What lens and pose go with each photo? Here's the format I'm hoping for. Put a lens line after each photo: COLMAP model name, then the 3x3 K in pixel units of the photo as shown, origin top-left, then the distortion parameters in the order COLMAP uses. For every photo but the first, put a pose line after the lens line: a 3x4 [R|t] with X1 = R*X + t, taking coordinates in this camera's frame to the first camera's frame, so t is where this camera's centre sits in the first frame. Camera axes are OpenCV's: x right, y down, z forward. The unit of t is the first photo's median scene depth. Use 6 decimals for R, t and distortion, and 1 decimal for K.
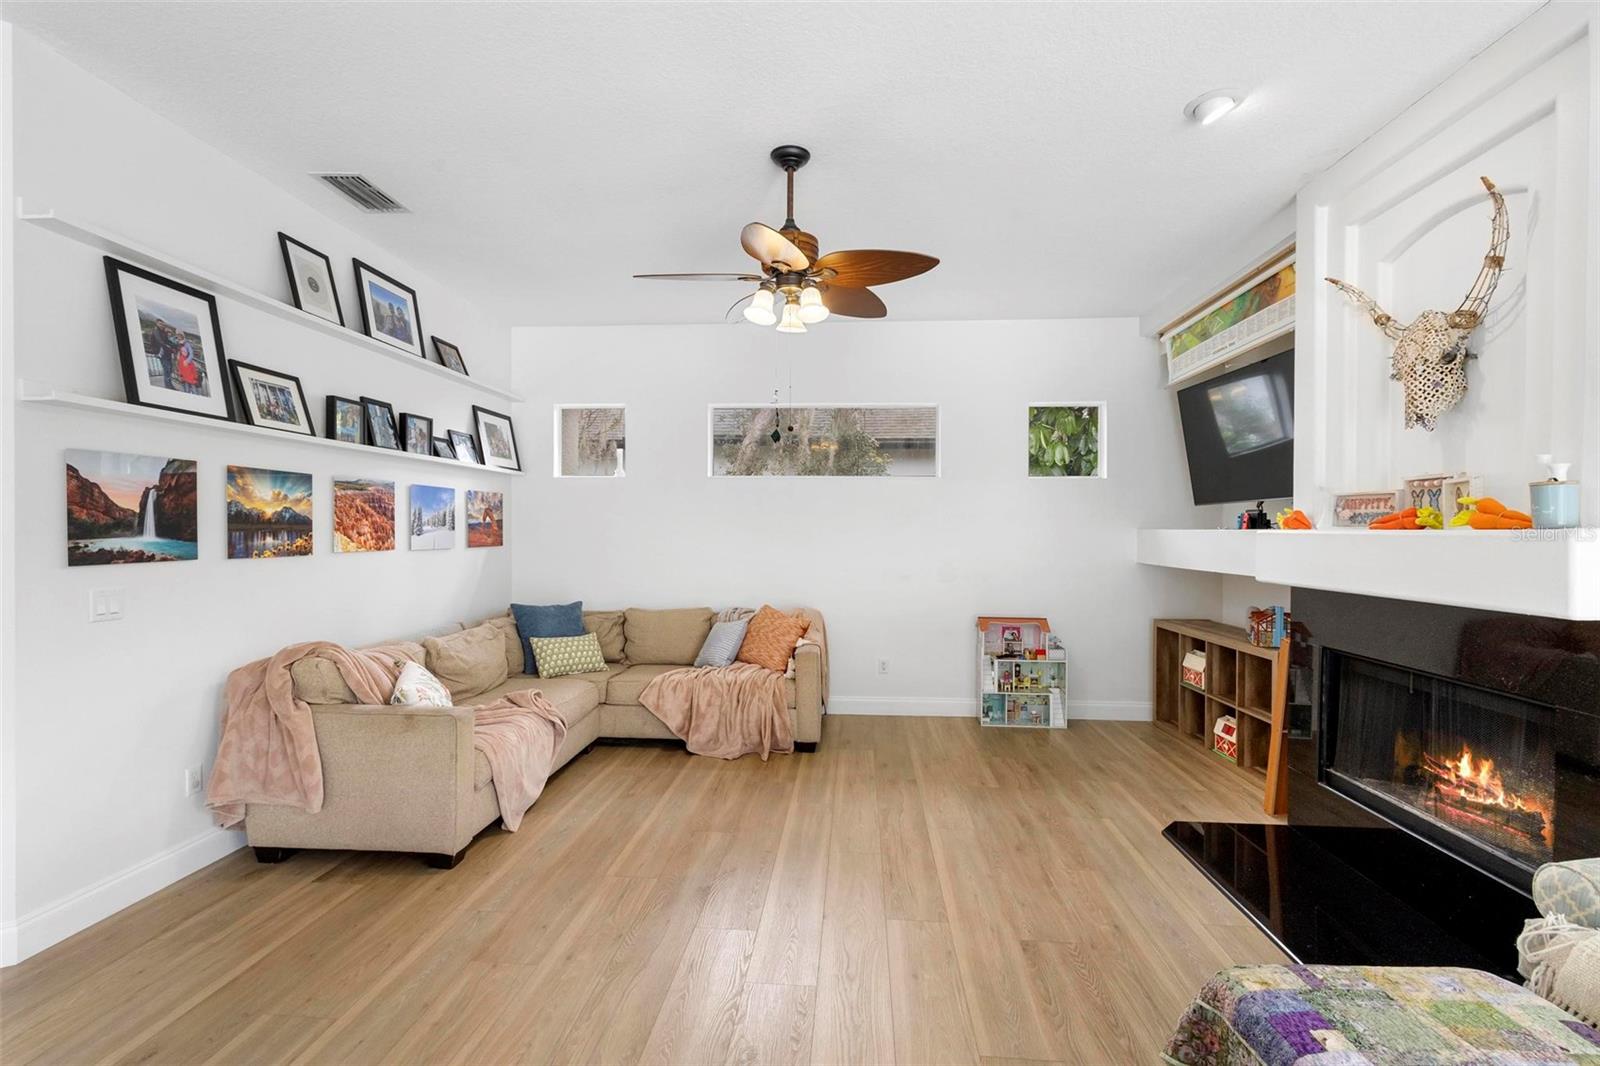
lens RADIAL K [[734.4, 0, 794.6], [0, 734.4, 541.6], [0, 0, 1]] dist [0.000211, -0.000307]
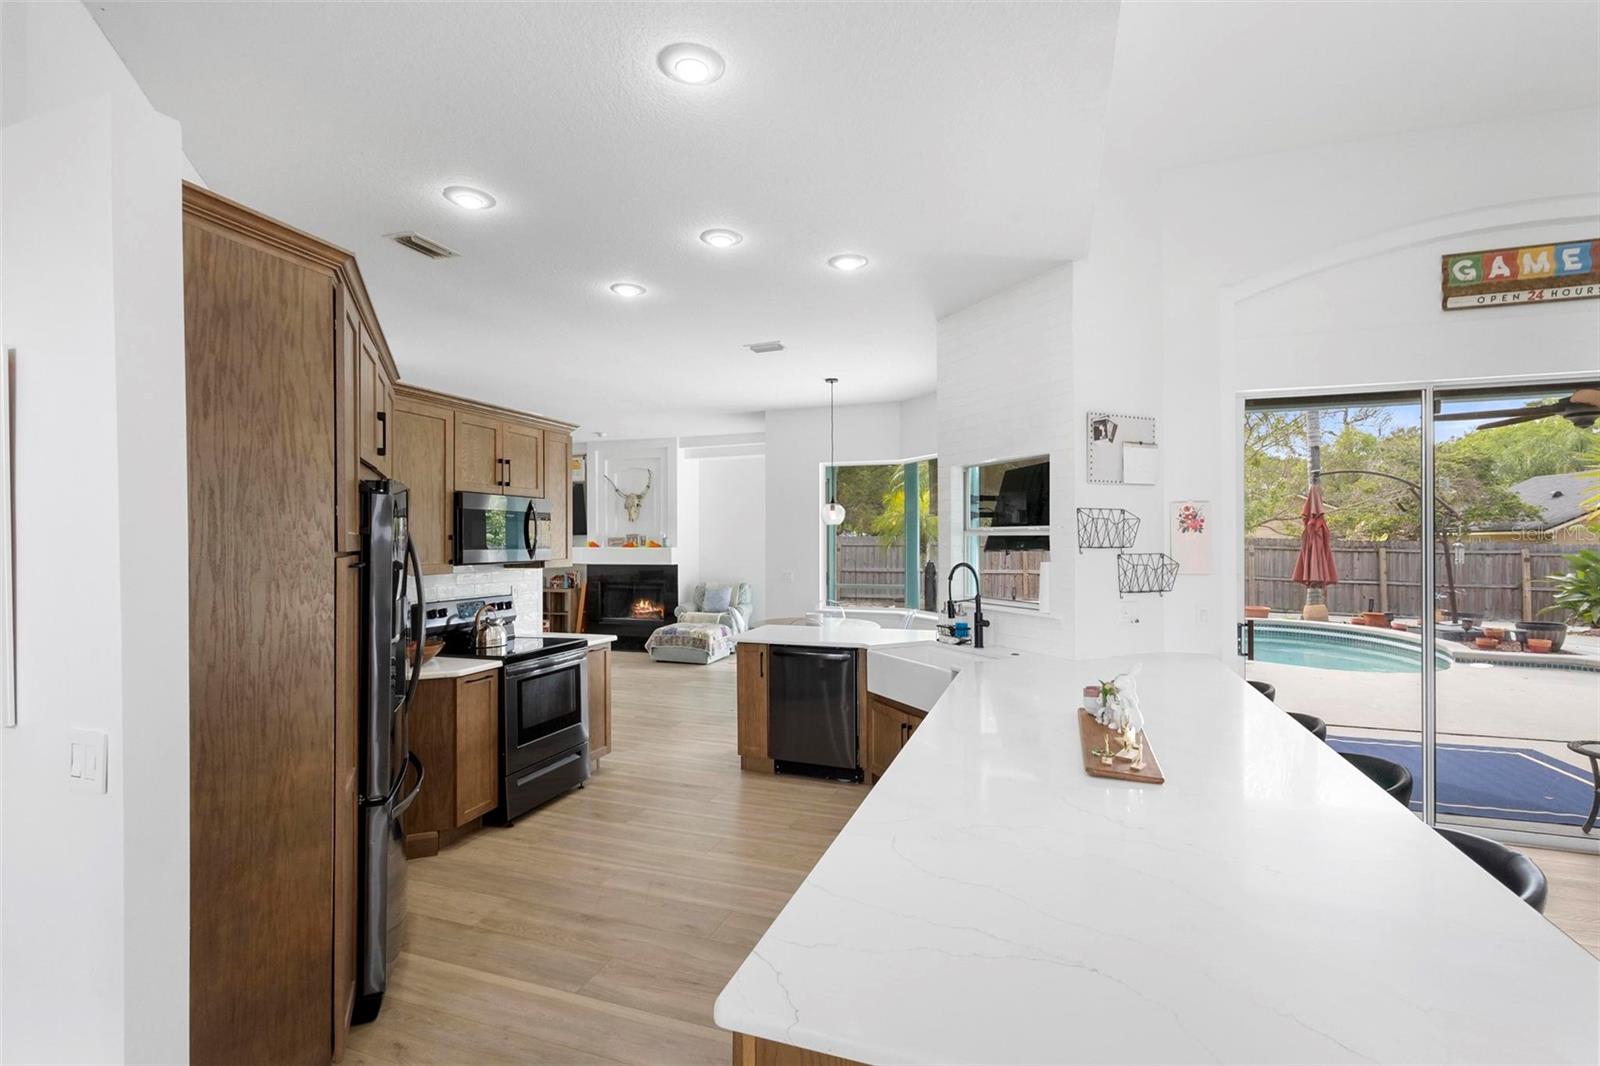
lens RADIAL K [[734.4, 0, 798.0], [0, 734.4, 537.0], [0, 0, 1]] dist [0.000211, -0.000307]
pose [[0.254750, 0.002632, 0.967003, -1.409758], [0.014475, 0.999874, -0.006535, -0.016926], [-0.966899, 0.015662, 0.254680, -0.451174]]
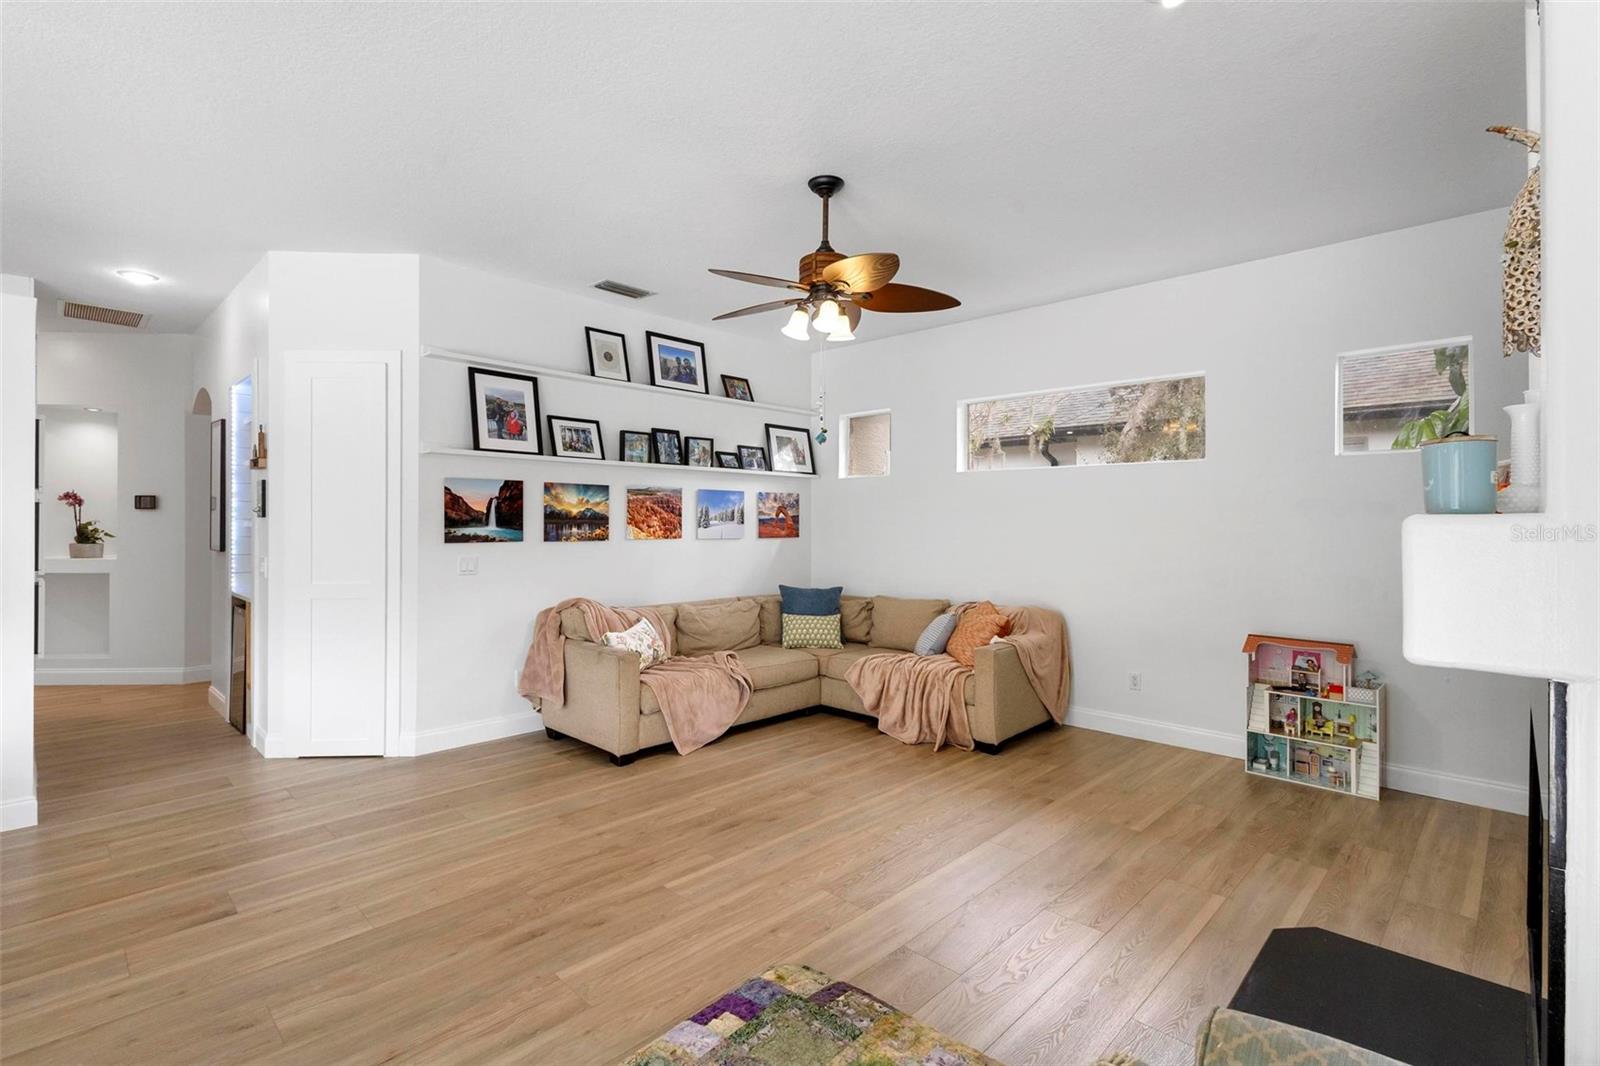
lens RADIAL K [[734.4, 0, 791.6], [0, 734.4, 525.2], [0, 0, 1]] dist [0.000211, -0.000307]
pose [[0.769905, 0.001220, -0.638157, 0.553905], [-0.011994, 0.999849, -0.012559, 0.001539], [0.638046, 0.017323, 0.769804, 0.106211]]
